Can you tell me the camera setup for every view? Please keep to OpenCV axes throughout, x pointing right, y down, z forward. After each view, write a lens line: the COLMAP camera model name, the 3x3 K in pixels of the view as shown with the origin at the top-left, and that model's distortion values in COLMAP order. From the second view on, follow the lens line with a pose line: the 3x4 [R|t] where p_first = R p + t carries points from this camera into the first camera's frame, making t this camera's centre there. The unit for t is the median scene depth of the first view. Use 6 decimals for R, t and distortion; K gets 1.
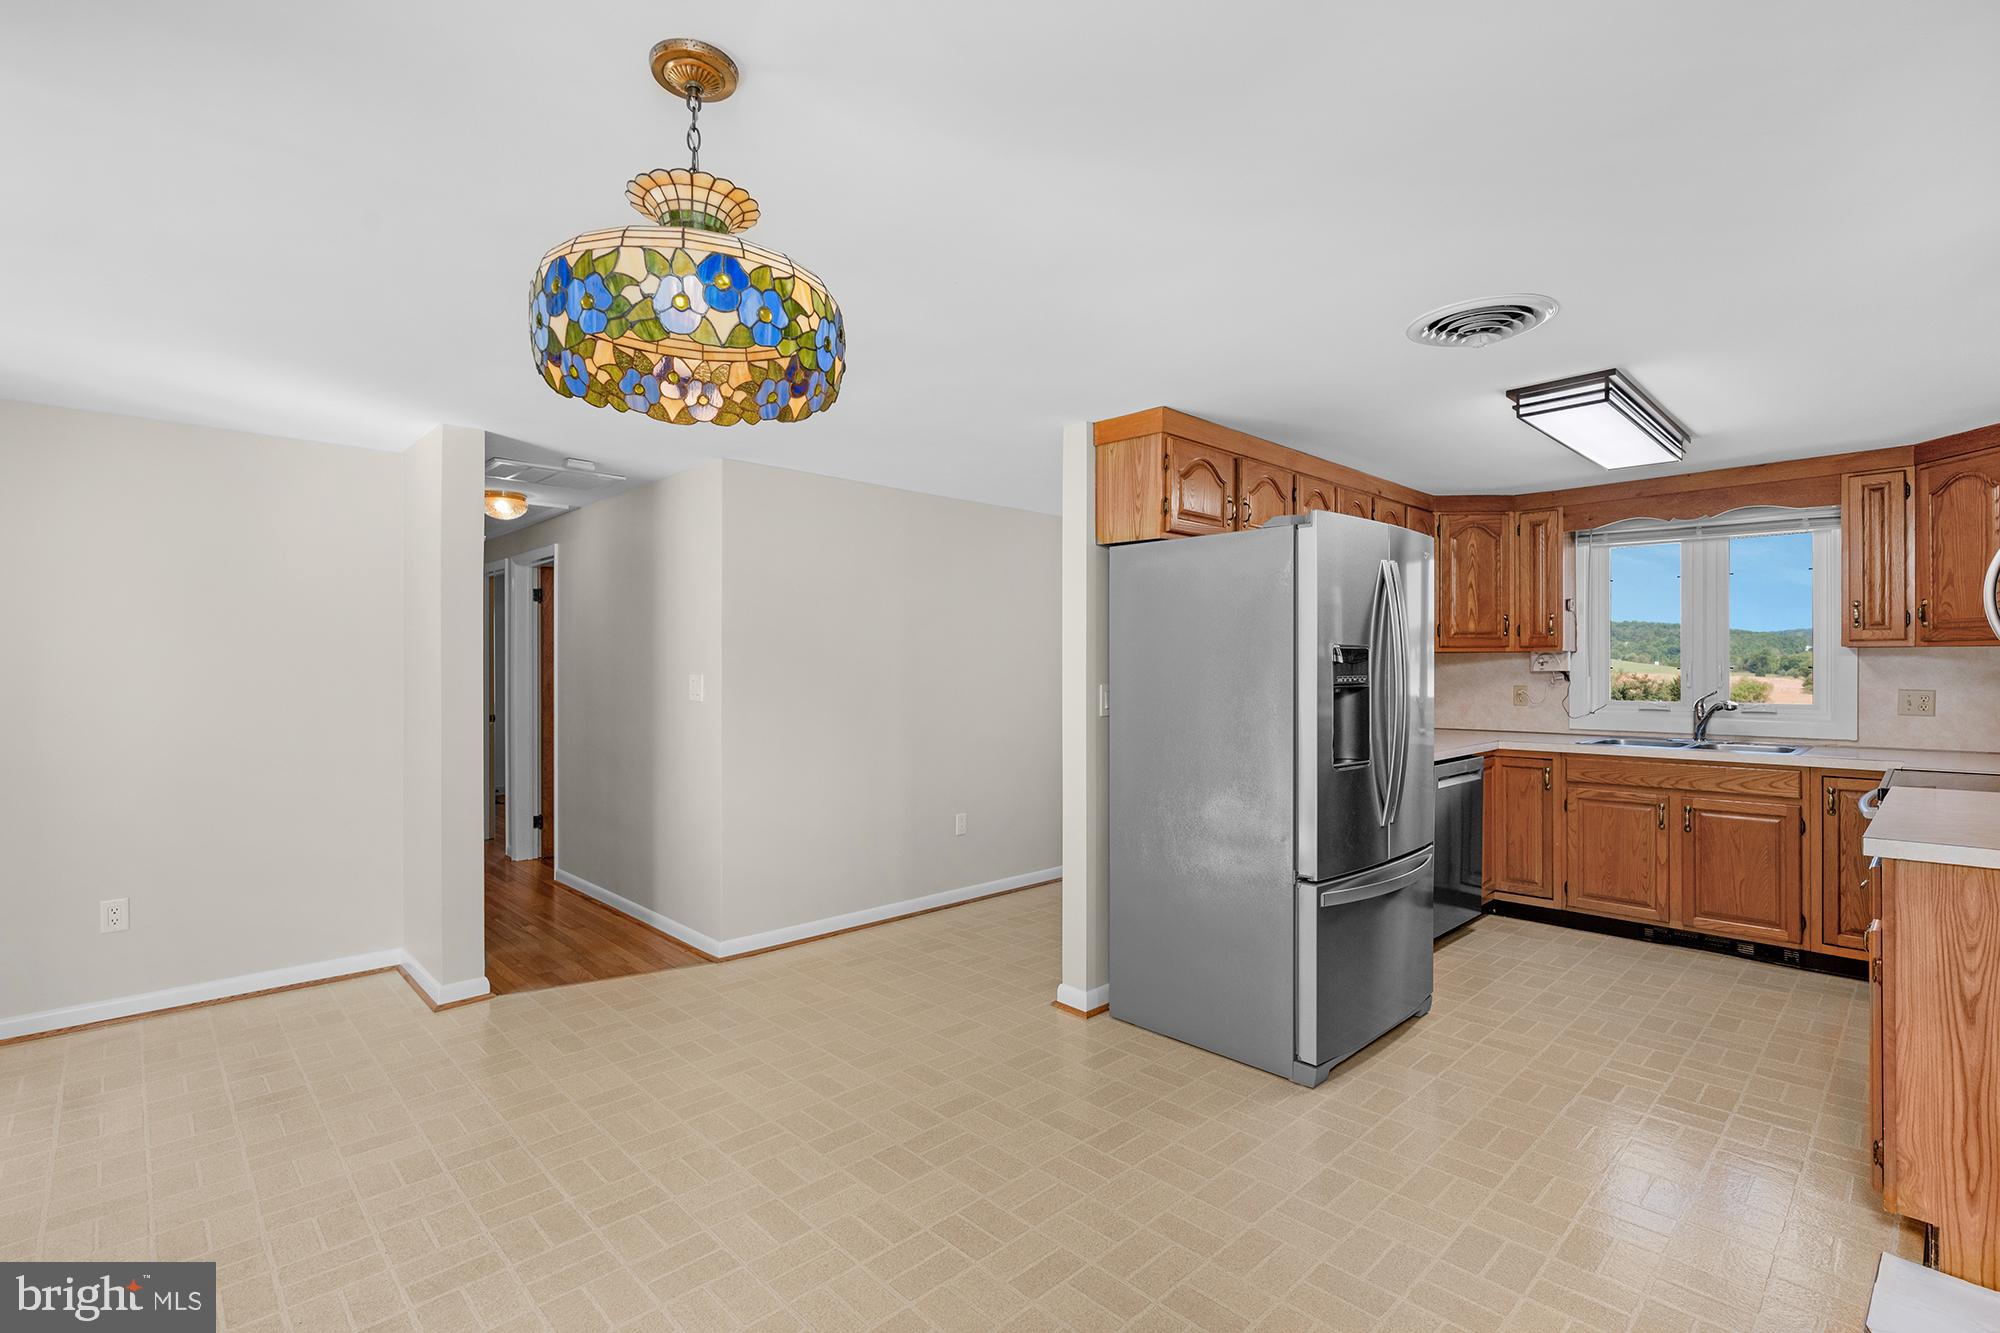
lens RADIAL K [[921.0, 0, 988.8], [0, 921.0, 668.5], [0, 0, 1]] dist [0.000896, -0.000295]
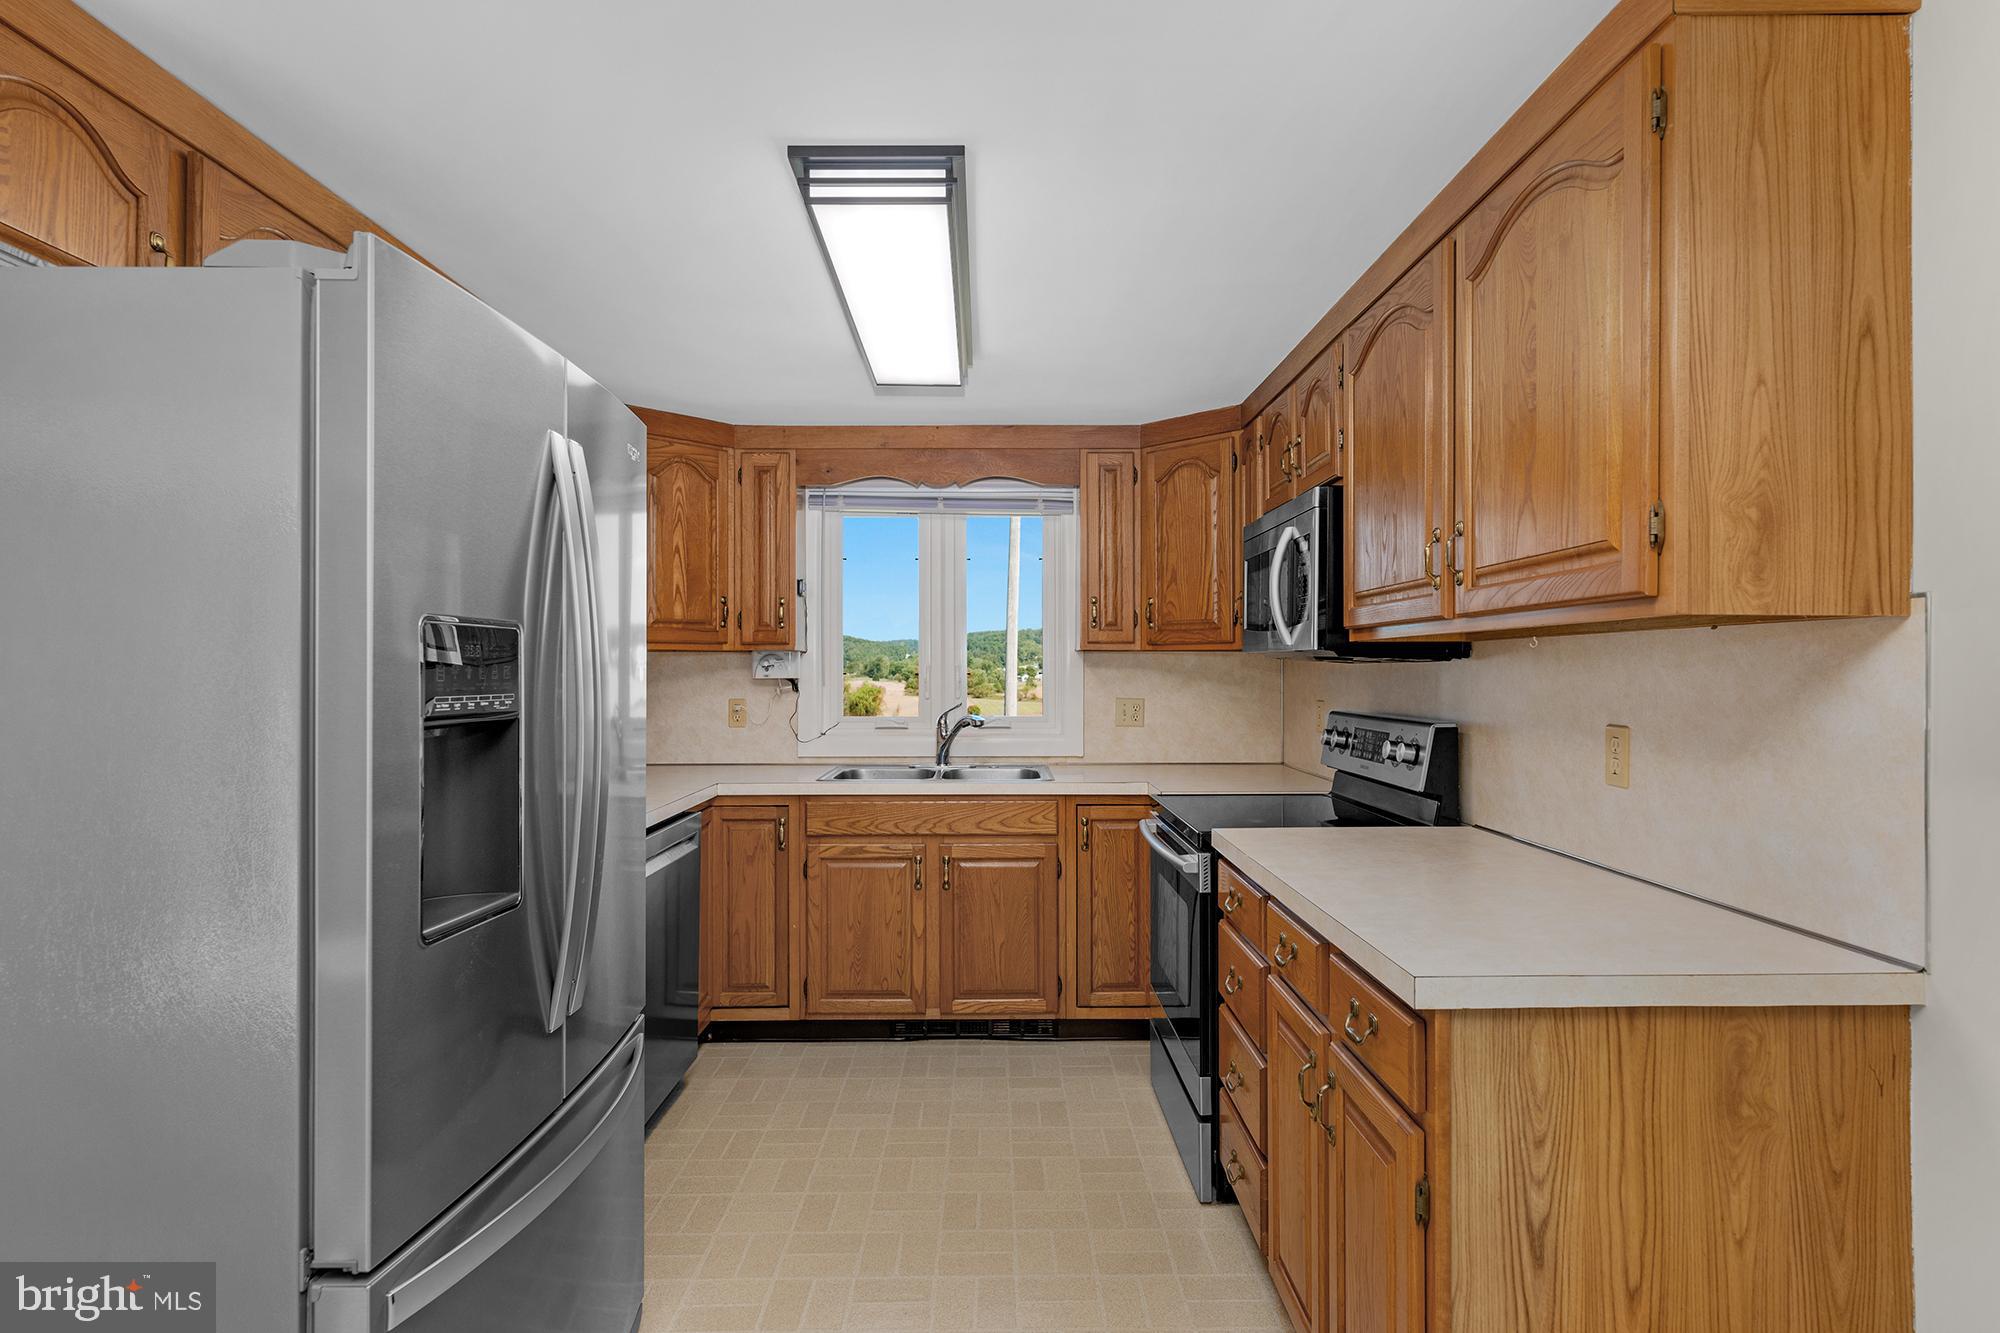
lens RADIAL K [[1054.0, 0, 1007.6], [0, 1054.0, 670.8], [0, 0, 1]] dist [0.000379, -0.001561]
pose [[0.679175, 0.002414, 0.733972, 0.153713], [-0.000196, 0.999995, -0.003107, -0.000859], [-0.733976, 0.001967, 0.679172, 0.371876]]
